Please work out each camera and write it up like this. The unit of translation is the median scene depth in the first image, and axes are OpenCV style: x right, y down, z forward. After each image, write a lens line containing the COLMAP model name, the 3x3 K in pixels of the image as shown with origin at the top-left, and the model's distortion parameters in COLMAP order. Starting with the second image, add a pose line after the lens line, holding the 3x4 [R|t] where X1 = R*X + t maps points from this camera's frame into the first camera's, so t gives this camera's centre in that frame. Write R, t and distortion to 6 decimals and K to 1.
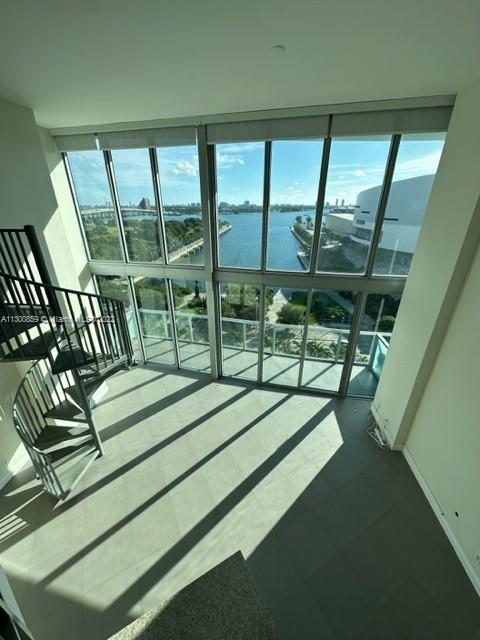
lens RADIAL K [[258.4, 0, 239.8], [0, 258.4, 320.4], [0, 0, 1]] dist [-0.000797, 0.000015]
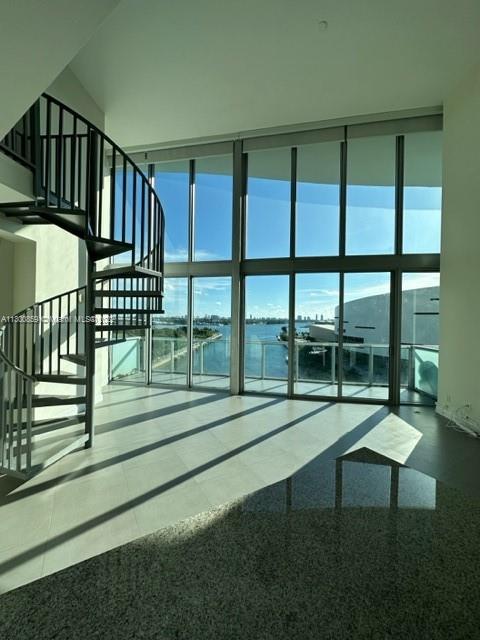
lens RADIAL K [[258.4, 0, 238.4], [0, 258.4, 319.0], [0, 0, 1]] dist [-0.000797, 0.000015]
pose [[0.999217, 0.017595, 0.035442, -0.131599], [-0.001765, 0.914624, -0.404301, 0.380777], [-0.039530, 0.403922, 0.913939, 0.167187]]
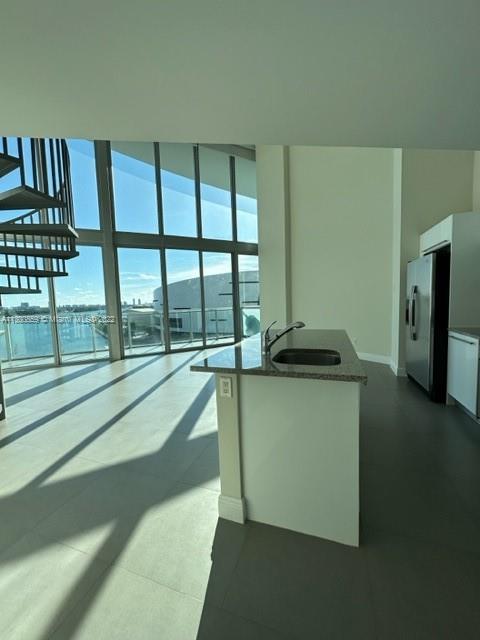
lens RADIAL K [[258.4, 0, 239.5], [0, 258.4, 318.0], [0, 0, 1]] dist [-0.000797, 0.000015]
pose [[0.753512, -0.064973, 0.654216, -0.385996], [0.294129, 0.923277, -0.247077, 0.485871], [-0.587969, 0.378600, 0.714811, 0.086725]]
